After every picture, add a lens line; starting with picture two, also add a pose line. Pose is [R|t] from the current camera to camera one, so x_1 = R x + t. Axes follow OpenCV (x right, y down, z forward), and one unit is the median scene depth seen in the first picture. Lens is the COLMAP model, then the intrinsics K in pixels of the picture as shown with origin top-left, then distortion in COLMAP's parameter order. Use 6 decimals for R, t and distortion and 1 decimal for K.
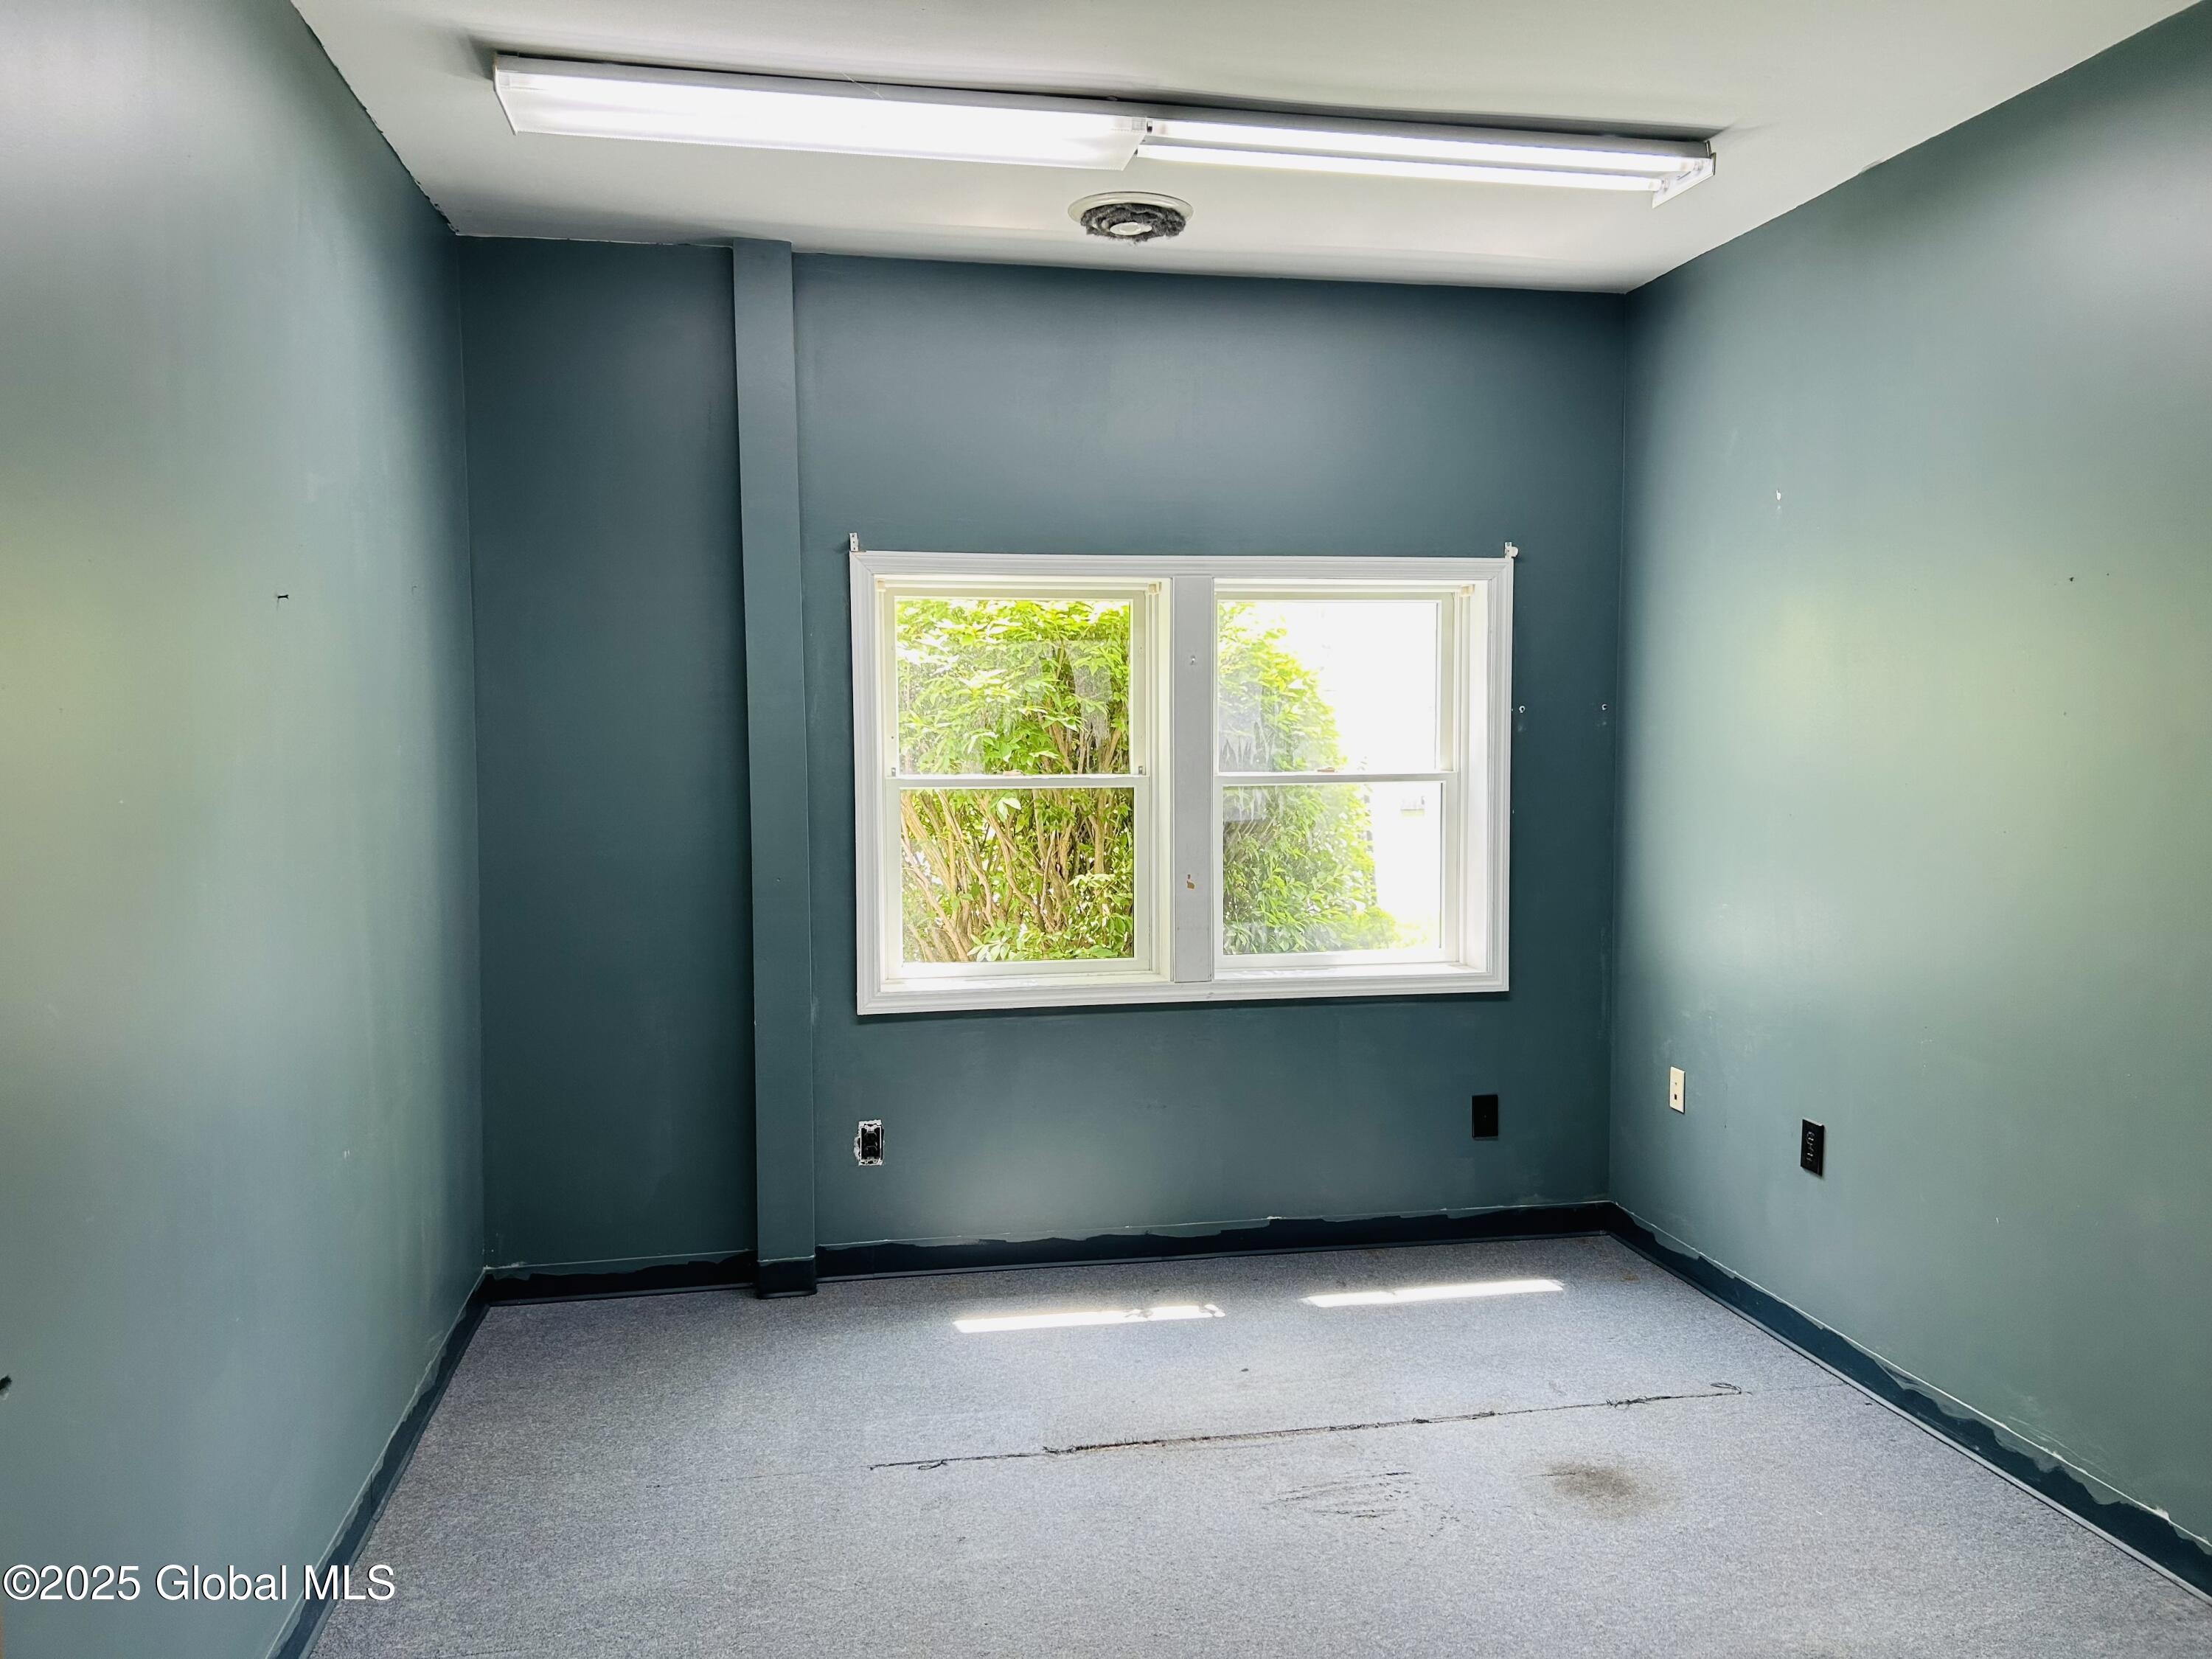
lens RADIAL K [[1664.1, 0, 1106.0], [0, 1664.1, 829.5], [0, 0, 1]] dist [0.008065, 0.003789]
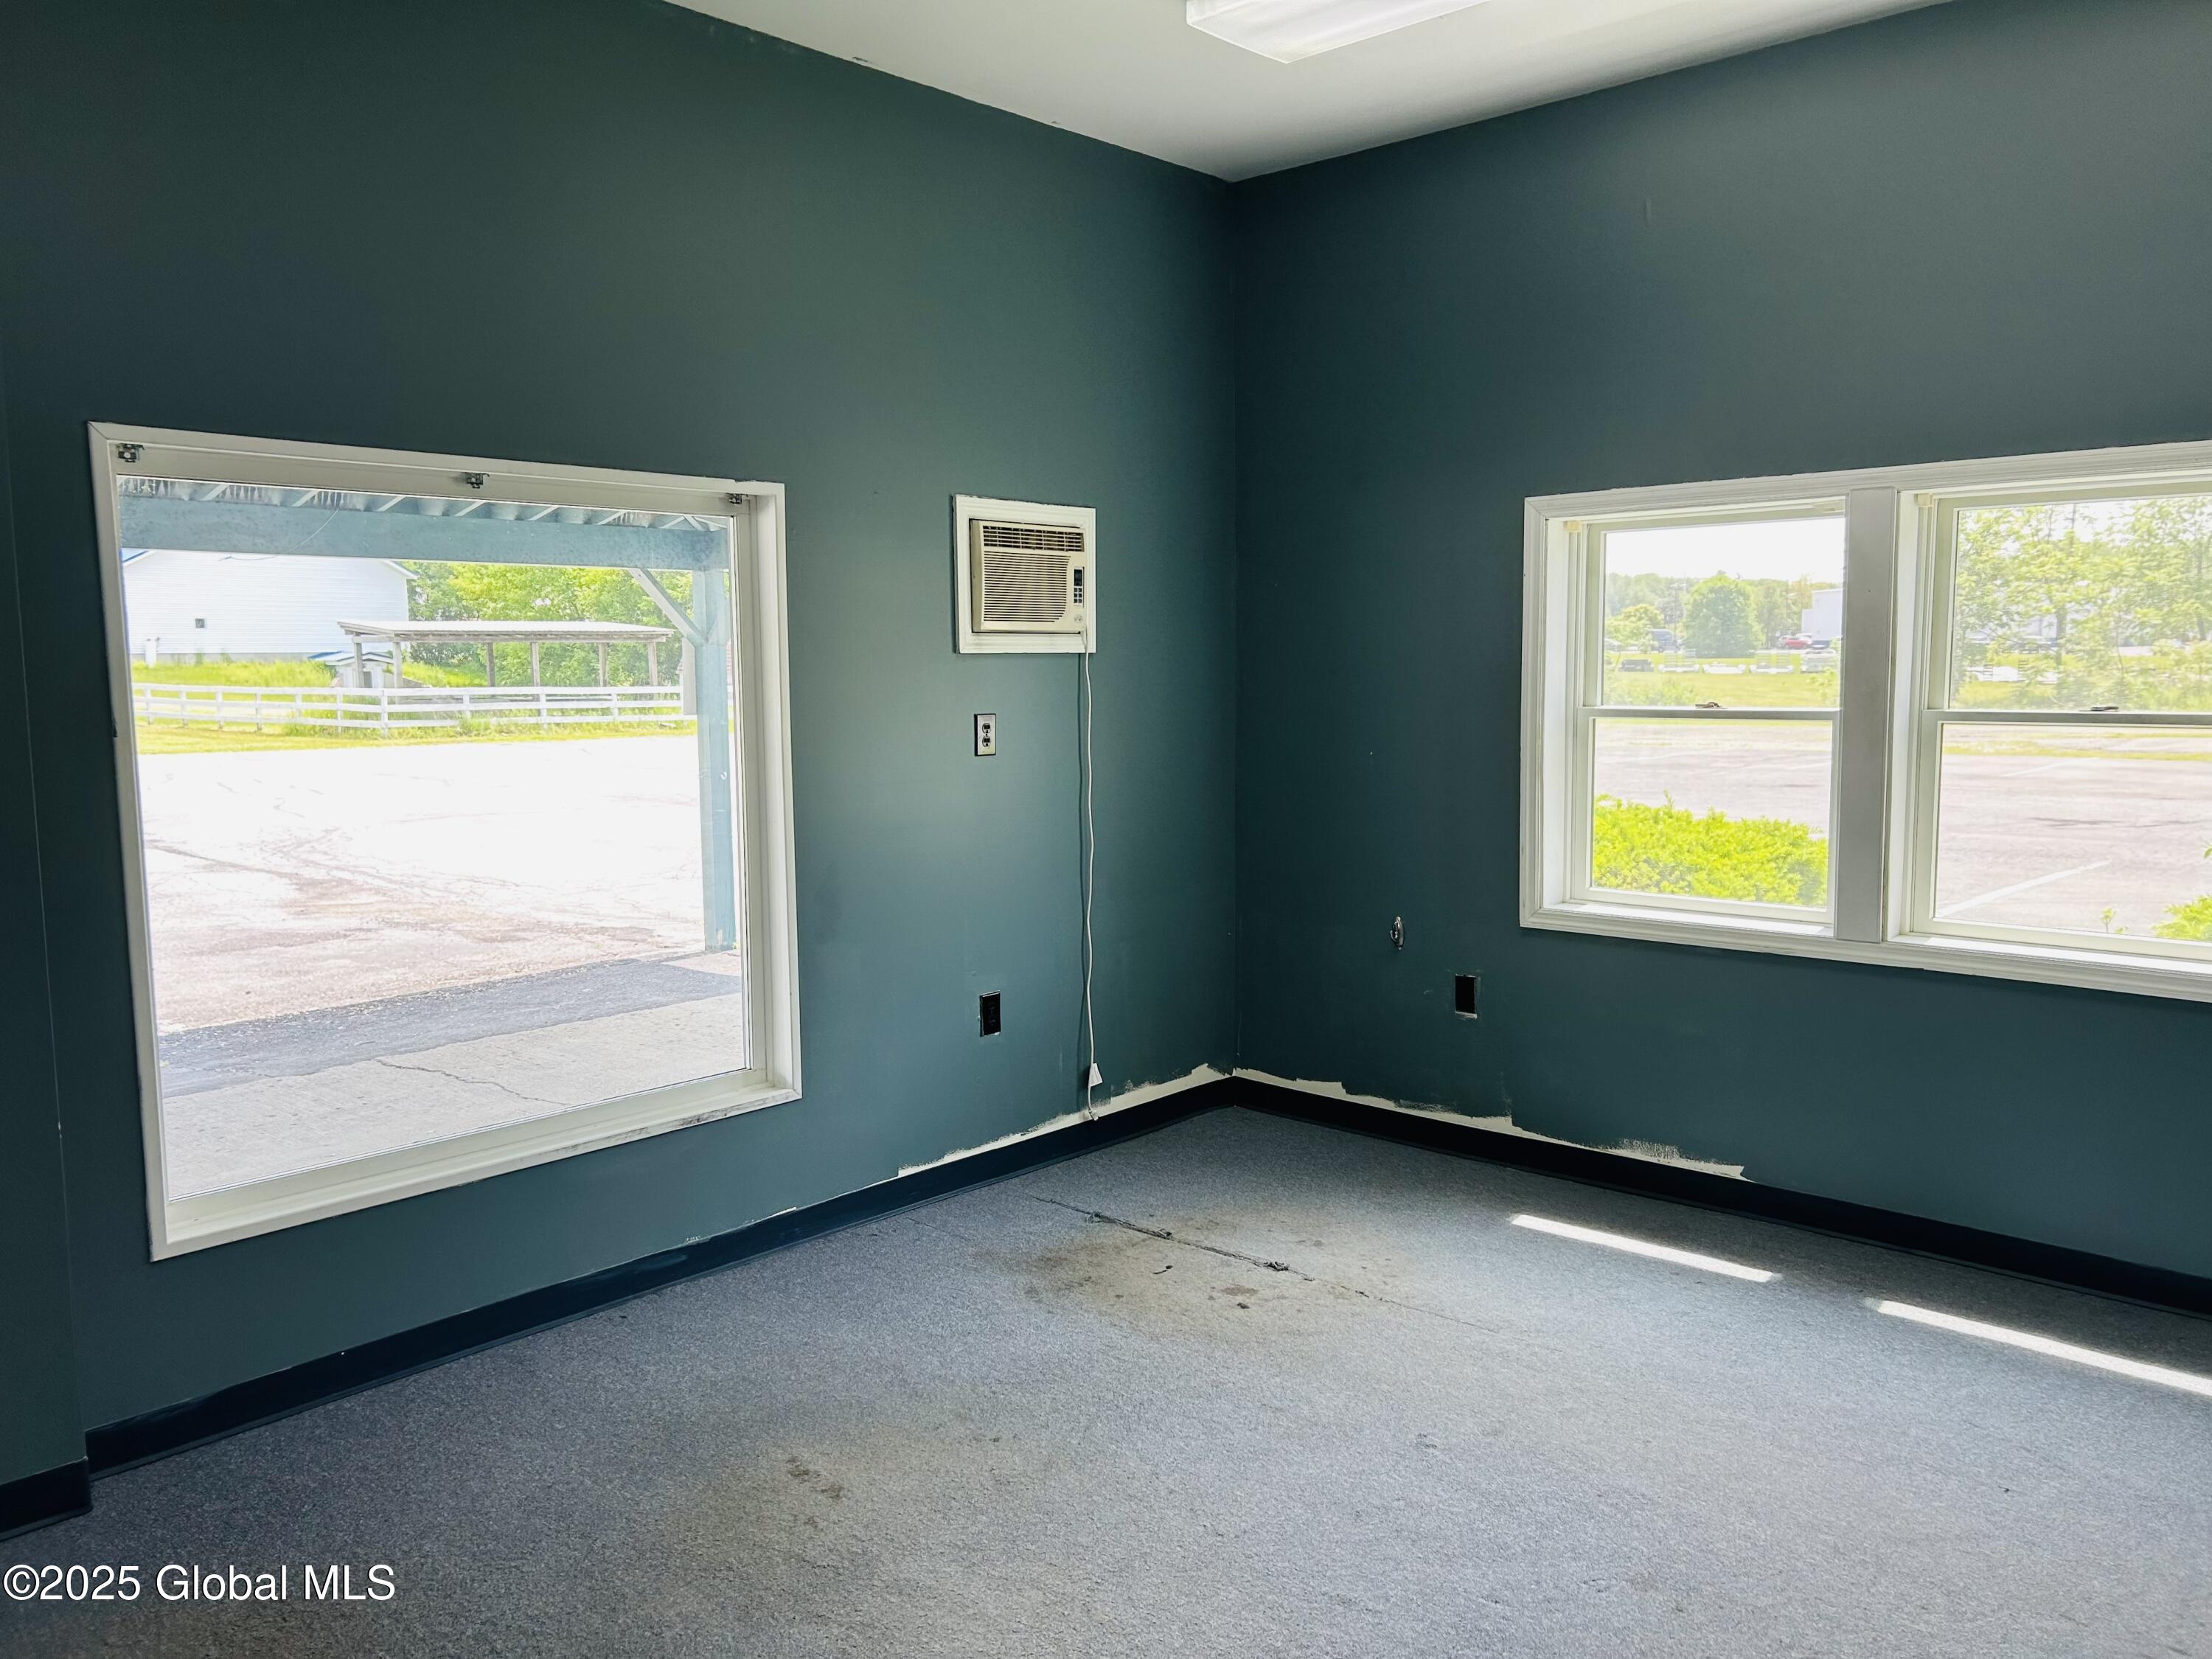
lens RADIAL K [[1664.1, 0, 1106.0], [0, 1664.1, 829.5], [0, 0, 1]] dist [0.008065, 0.003789]
pose [[0.597548, 0.074830, -0.798334, 0.606463], [-0.046862, 0.997193, 0.058394, -0.005122], [0.800462, 0.002518, 0.599378, 0.131804]]
